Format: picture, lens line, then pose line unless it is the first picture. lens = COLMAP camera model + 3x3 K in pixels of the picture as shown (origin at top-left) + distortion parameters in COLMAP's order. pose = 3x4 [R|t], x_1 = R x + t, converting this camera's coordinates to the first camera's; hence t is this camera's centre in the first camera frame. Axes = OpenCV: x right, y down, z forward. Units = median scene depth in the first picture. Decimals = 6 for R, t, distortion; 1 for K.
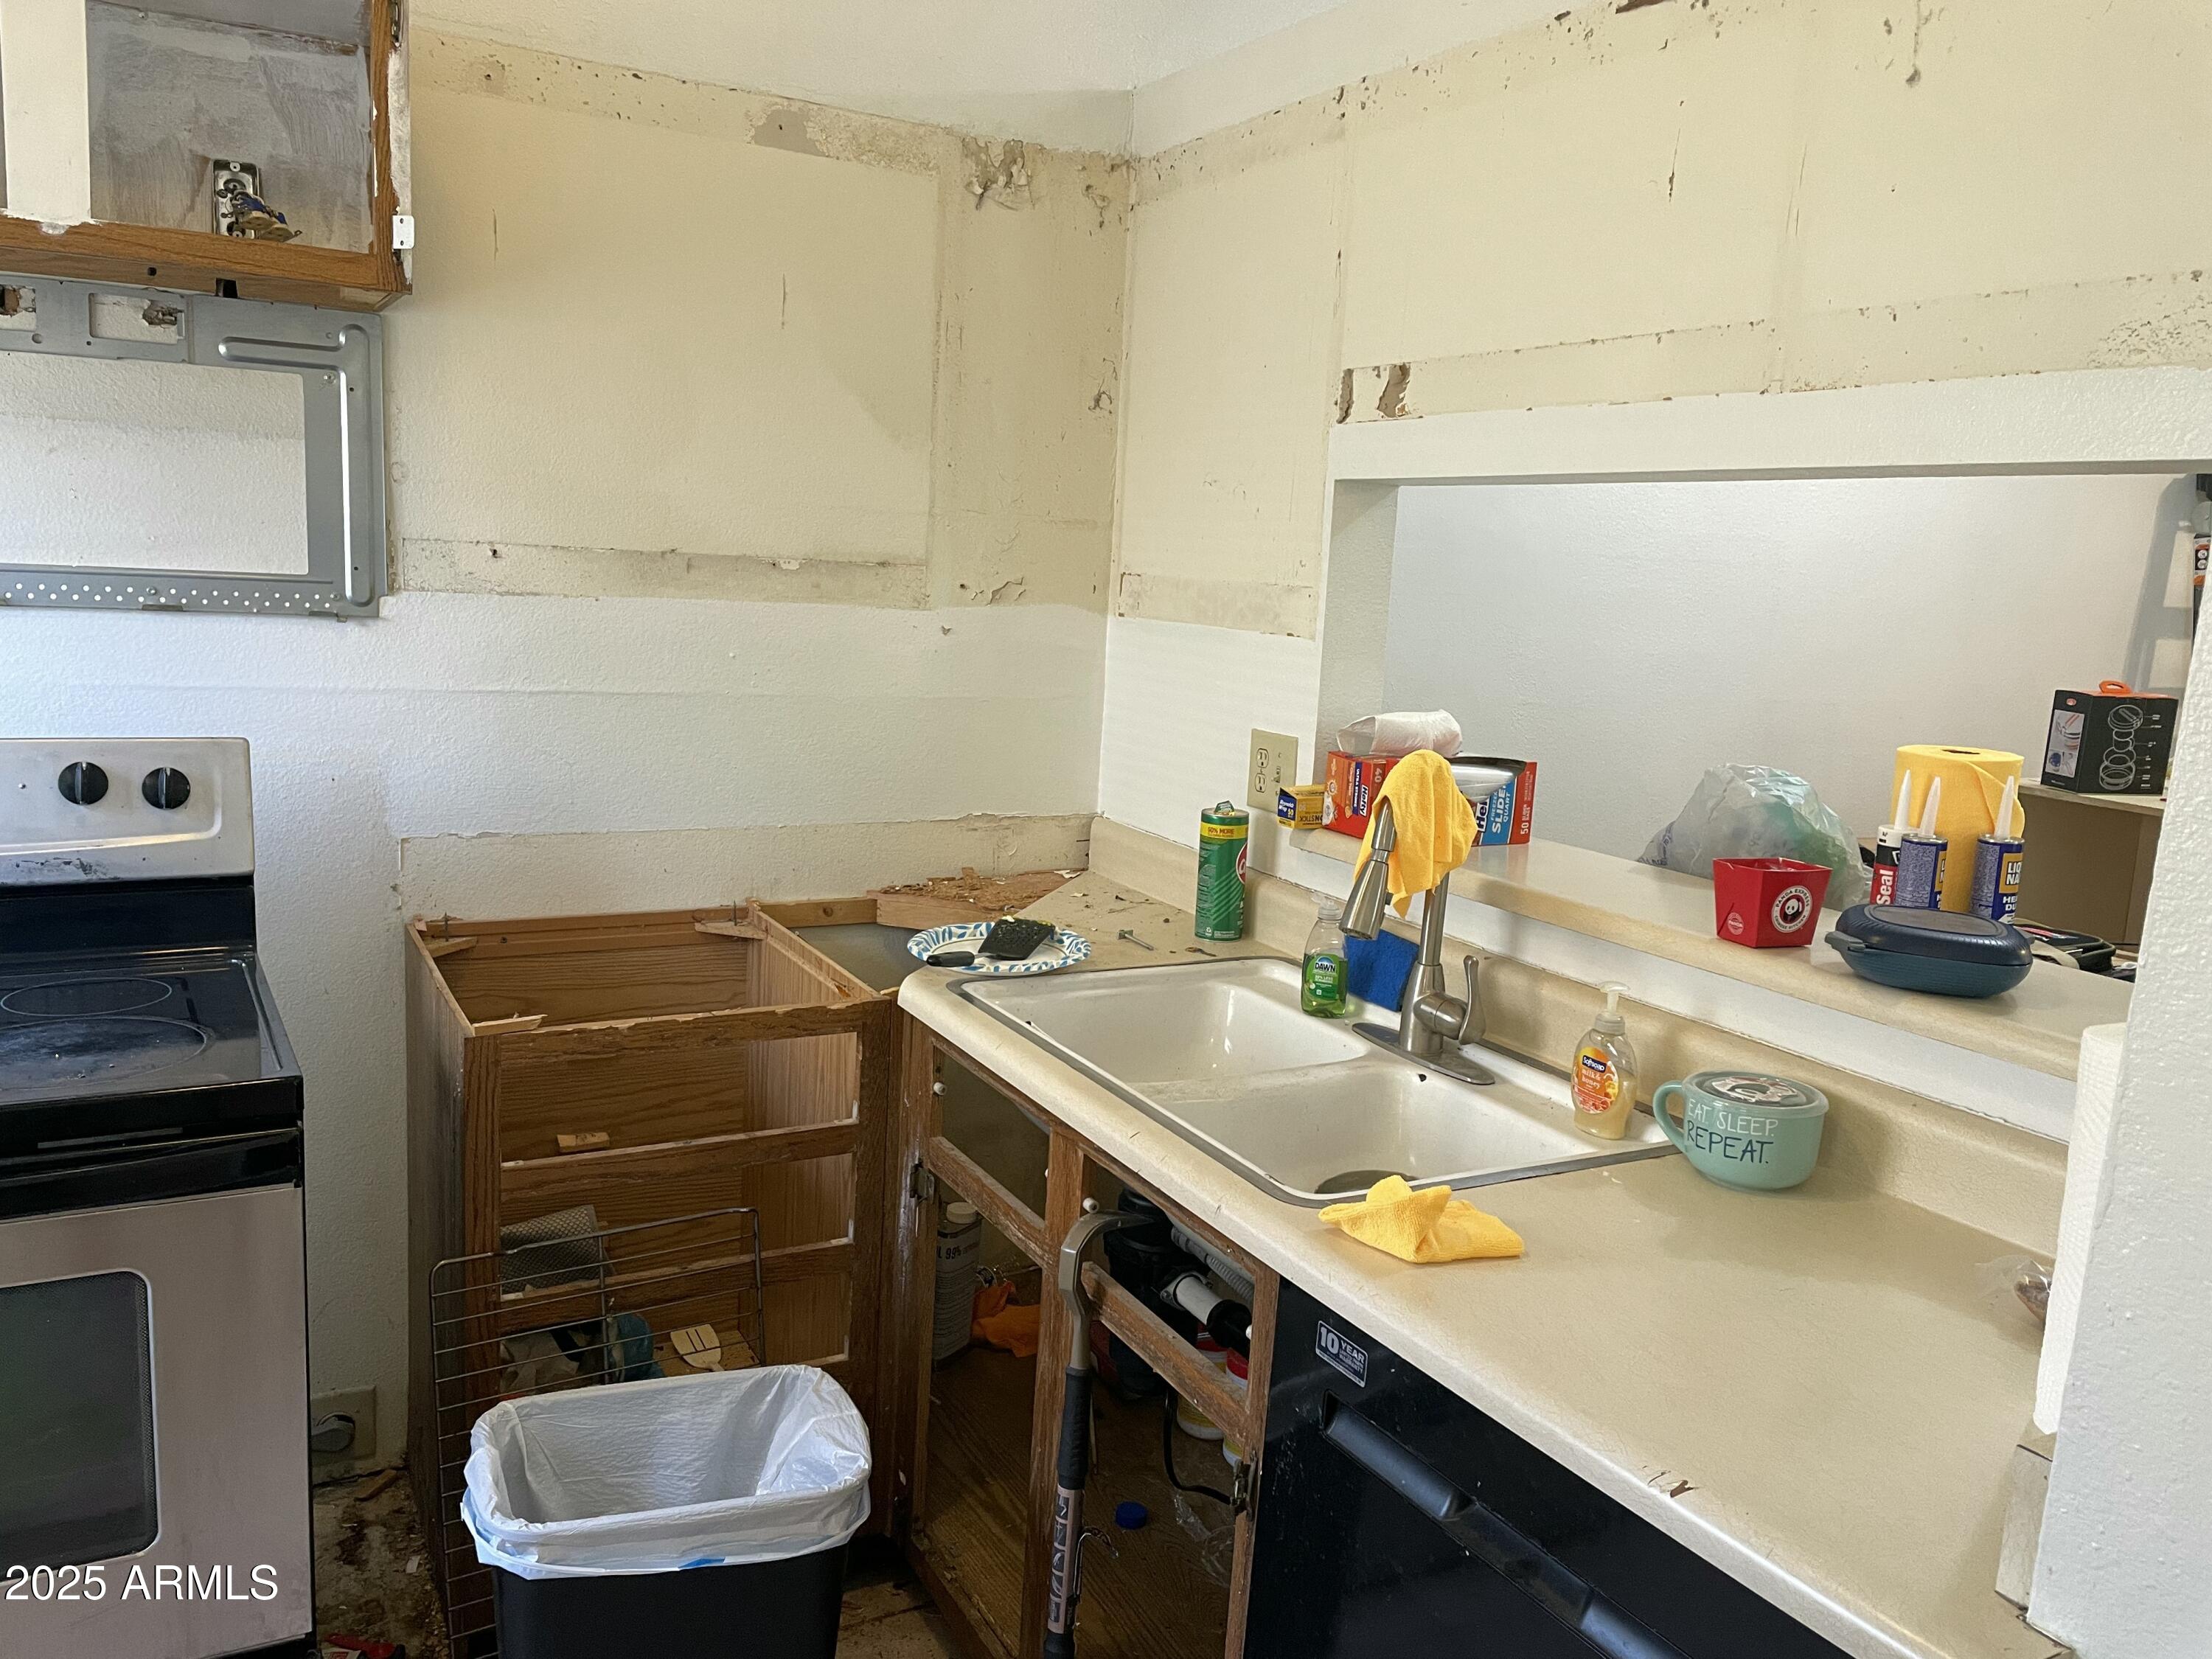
lens RADIAL K [[1674.8, 0, 1106.0], [0, 1674.8, 829.5], [0, 0, 1]] dist [0.086186, -0.110320]
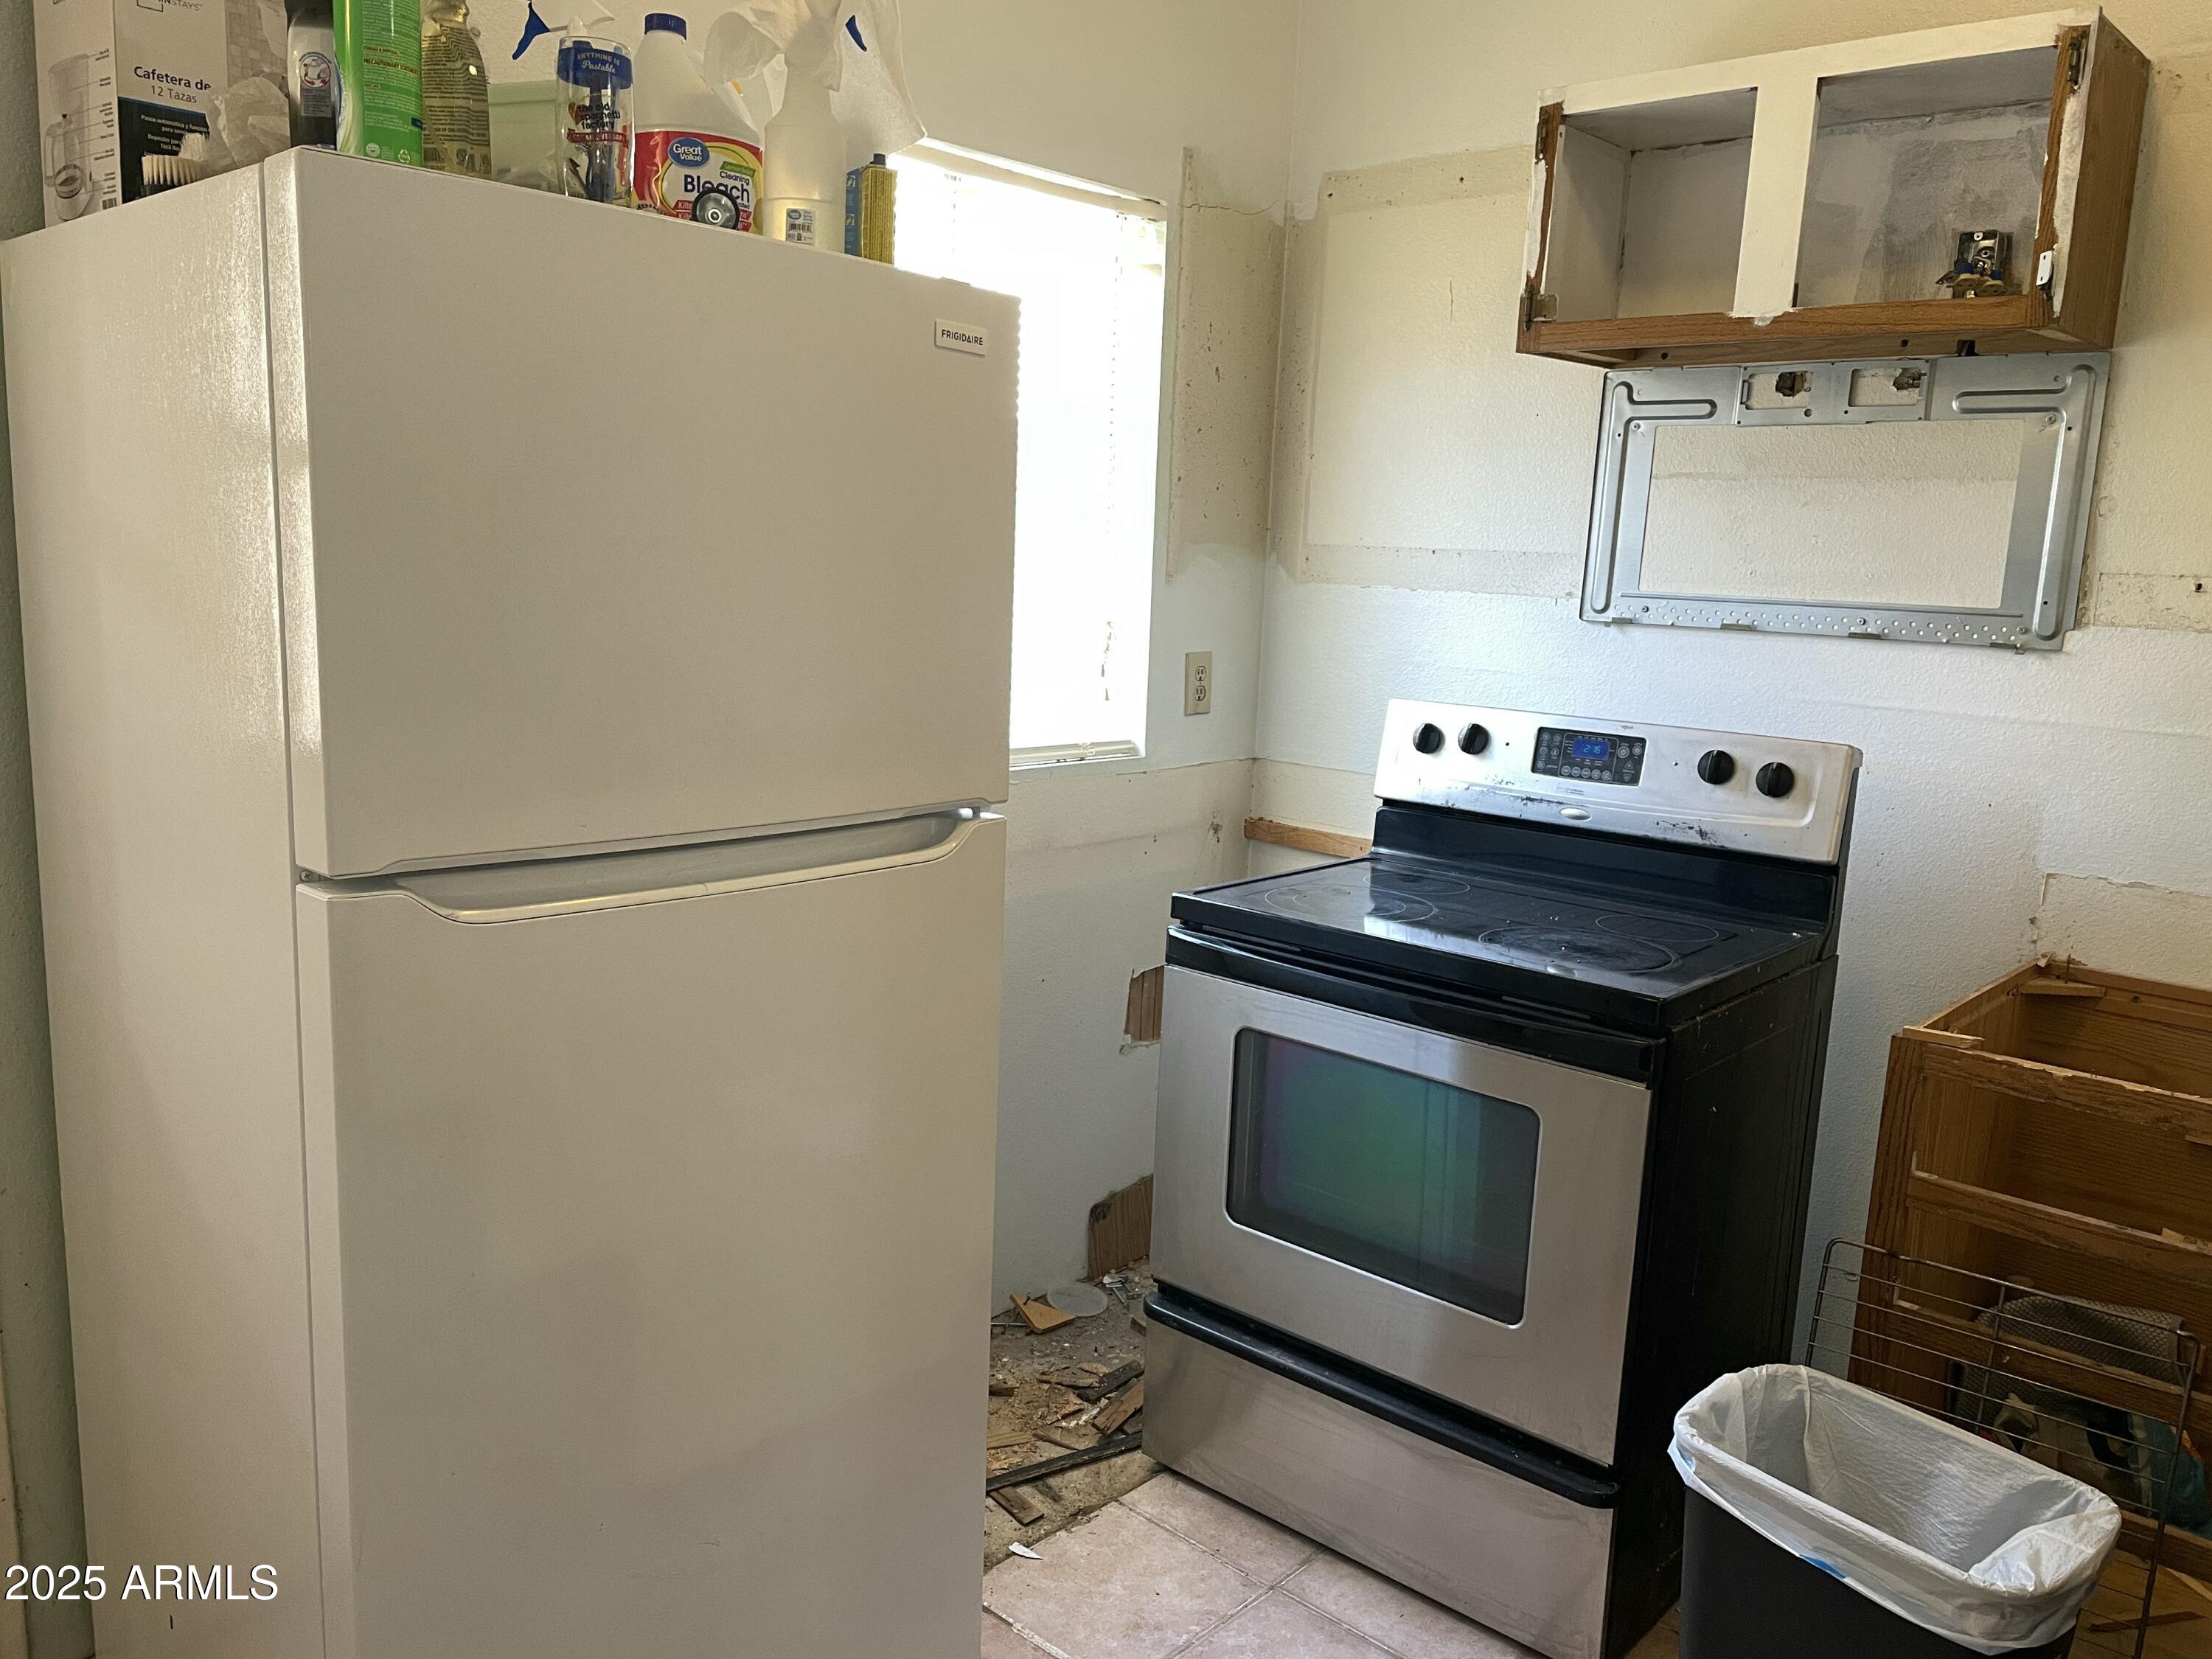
lens RADIAL K [[1674.8, 0, 1106.0], [0, 1674.8, 829.5], [0, 0, 1]] dist [0.086186, -0.110320]
pose [[0.322531, 0.120440, -0.938865, 0.381503], [-0.177967, 0.981899, 0.064823, 0.015425], [0.929678, 0.146180, 0.338127, 0.160454]]
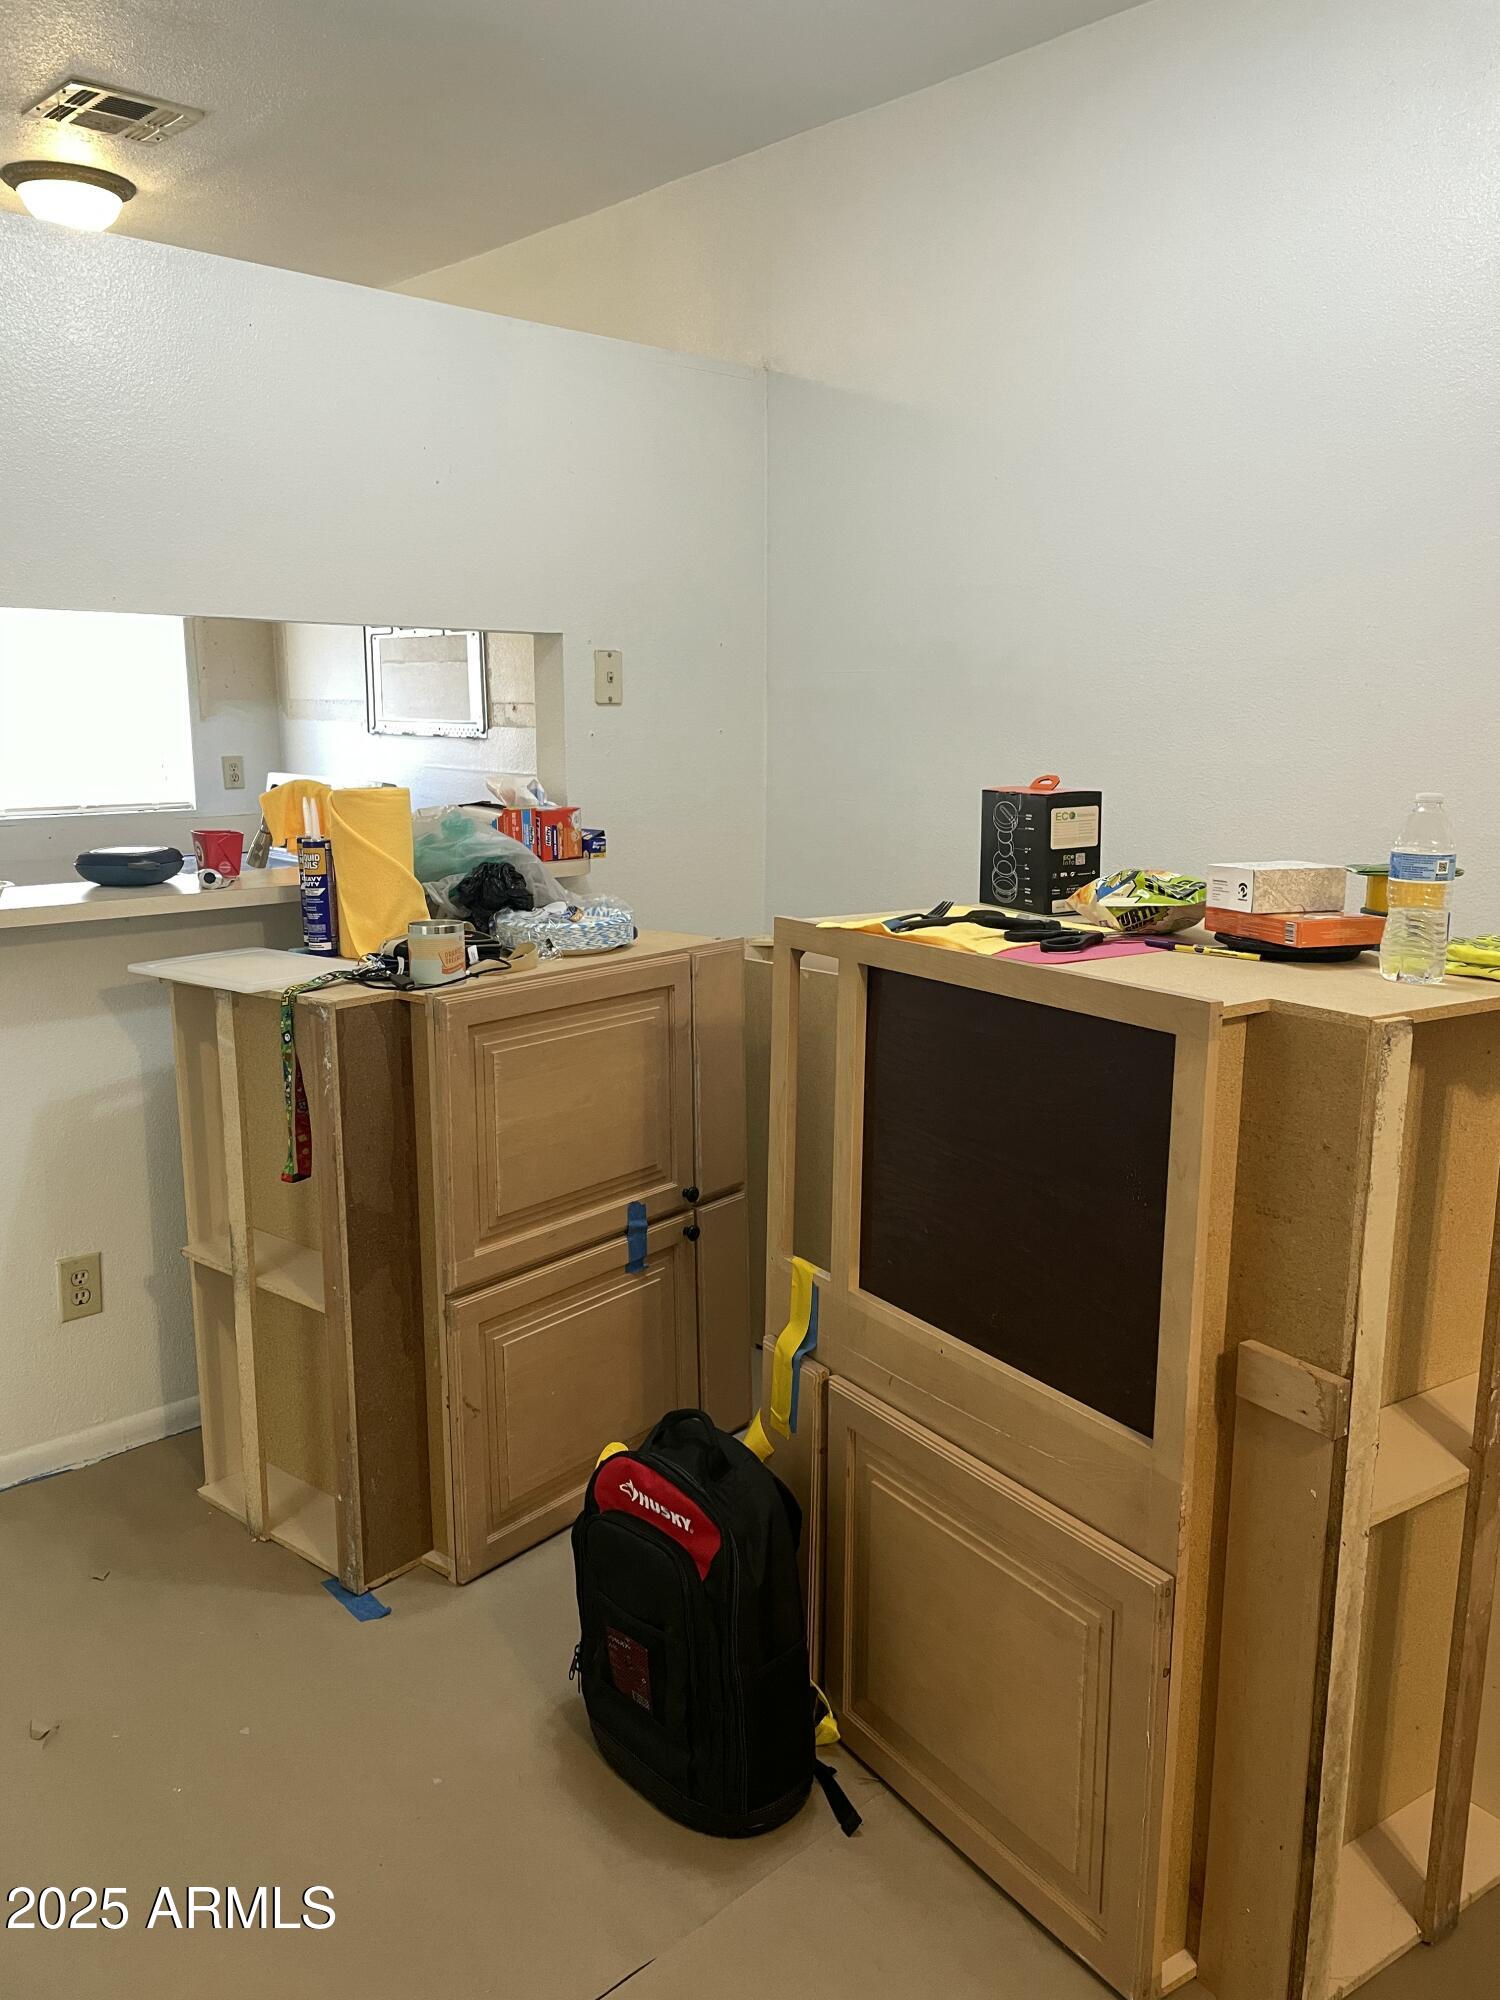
lens RADIAL K [[1514.3, 0, 728.2], [0, 1514.3, 981.3], [0, 0, 1]] dist [0.086186, -0.110320]
pose [[0.228401, 0.123183, -0.965743, 1.764887], [-0.155056, 0.983904, 0.088828, -0.041474], [0.961140, 0.129456, 0.243825, 0.934886]]
